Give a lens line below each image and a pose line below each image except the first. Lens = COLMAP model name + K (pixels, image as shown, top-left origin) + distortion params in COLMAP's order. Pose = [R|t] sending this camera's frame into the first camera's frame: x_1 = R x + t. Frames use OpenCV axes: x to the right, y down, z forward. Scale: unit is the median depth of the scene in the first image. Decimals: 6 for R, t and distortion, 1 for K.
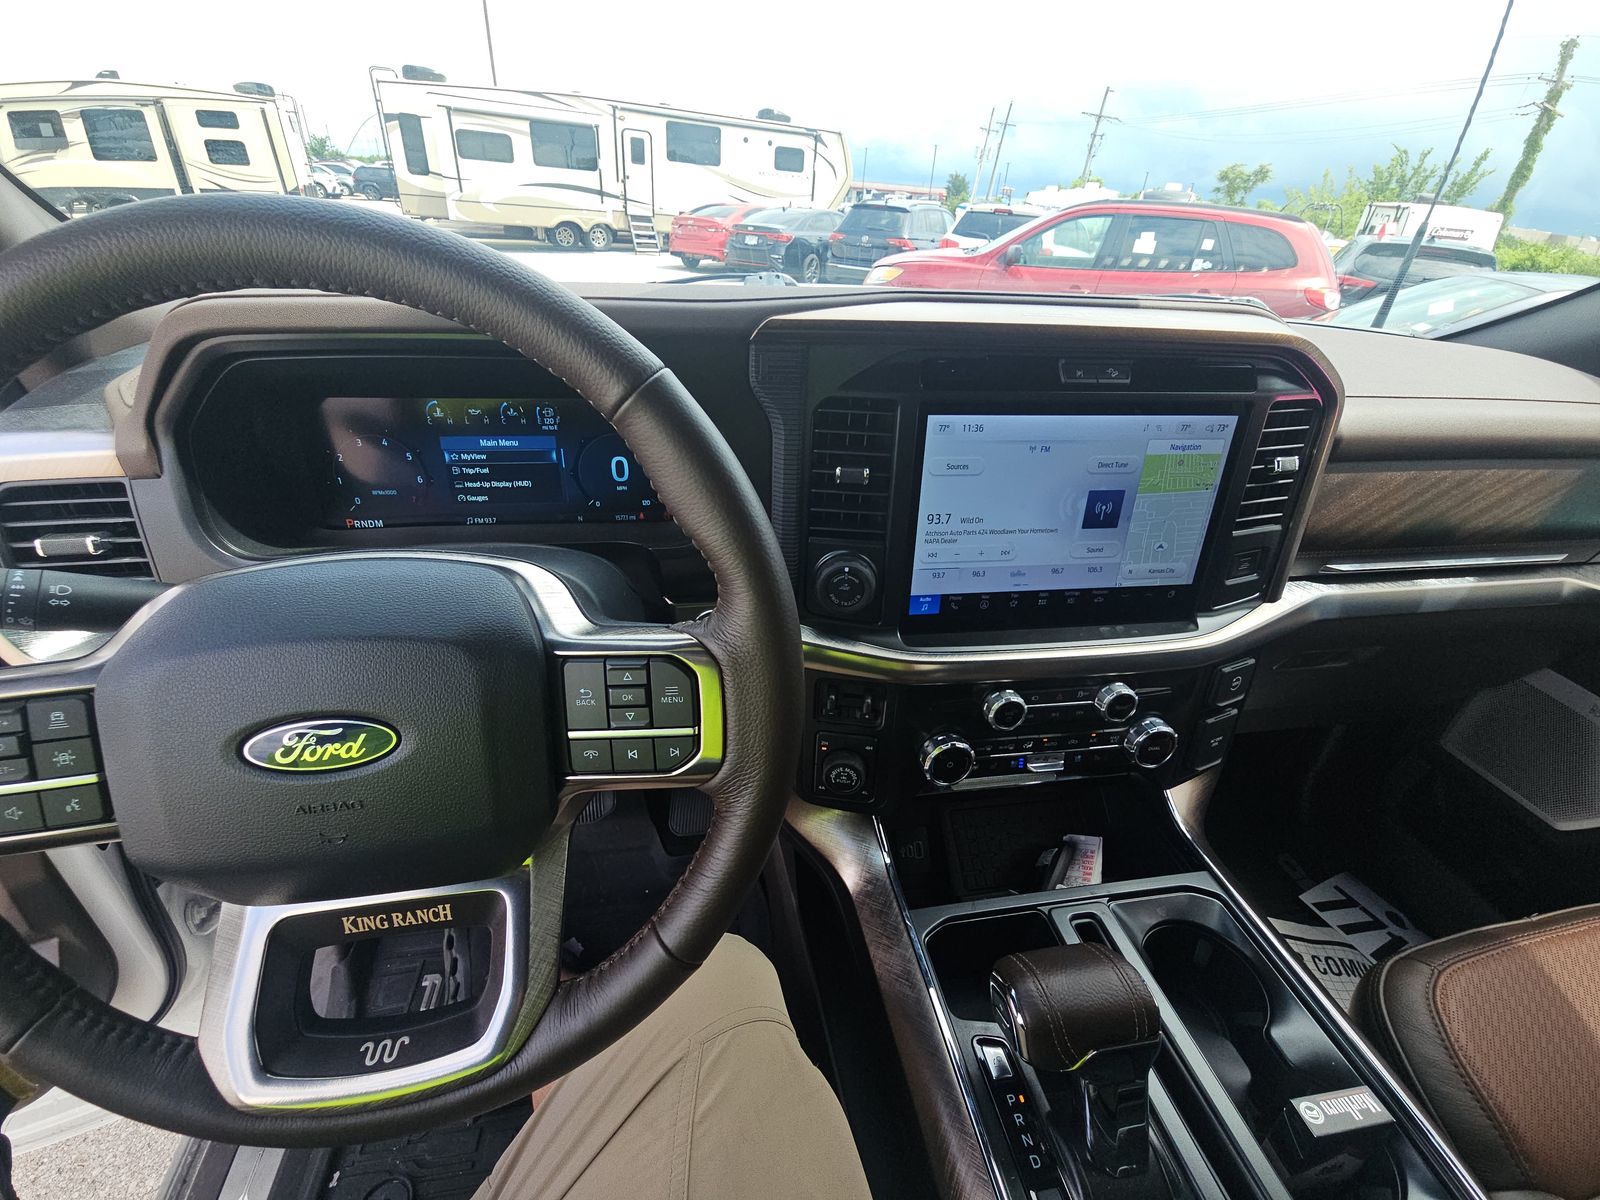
lens RADIAL K [[651.8, 0, 800.0], [0, 651.8, 600.0], [0, 0, 1]] dist [0.046958, -0.027739]
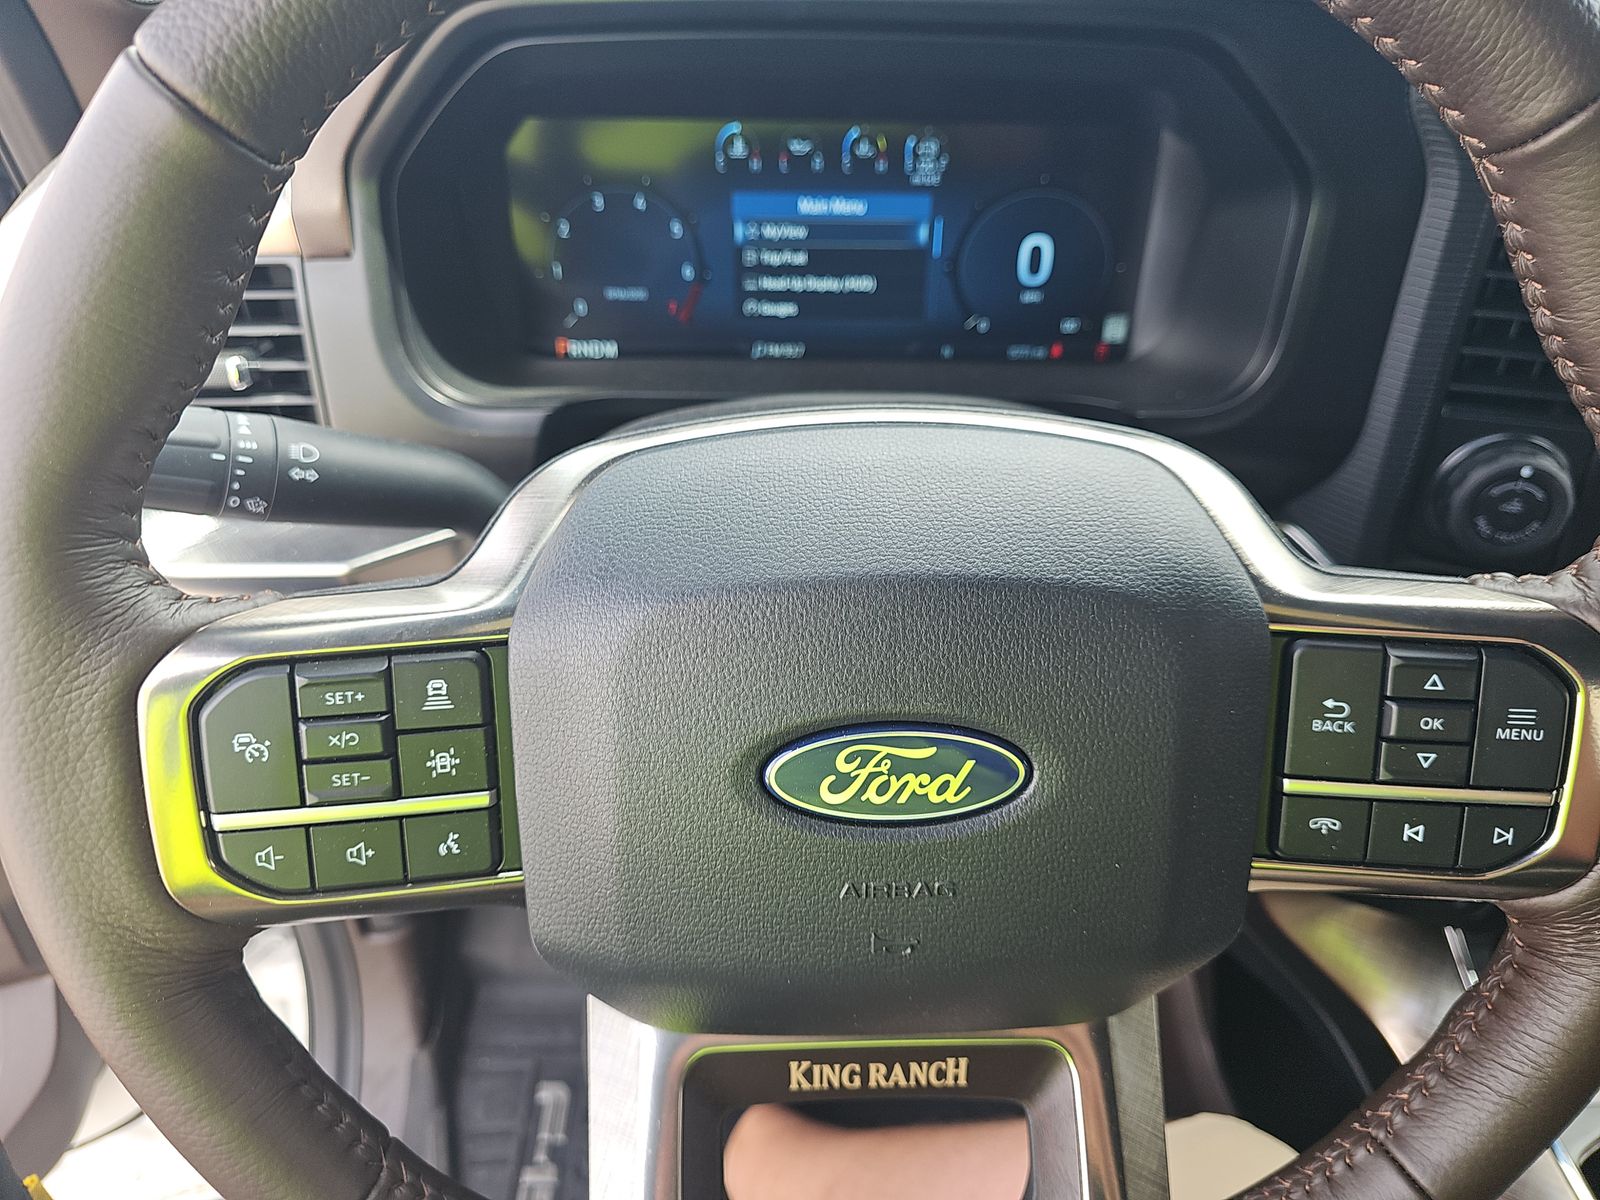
lens RADIAL K [[1110.7, 0, 800.0], [0, 1110.7, 600.0], [0, 0, 1]] dist [-0.009217, 0.000360]
pose [[0.990634, 0.061459, -0.121929, -0.576251], [-0.050220, 0.994380, 0.093200, 0.000642], [0.126972, -0.086204, 0.988153, 0.104047]]
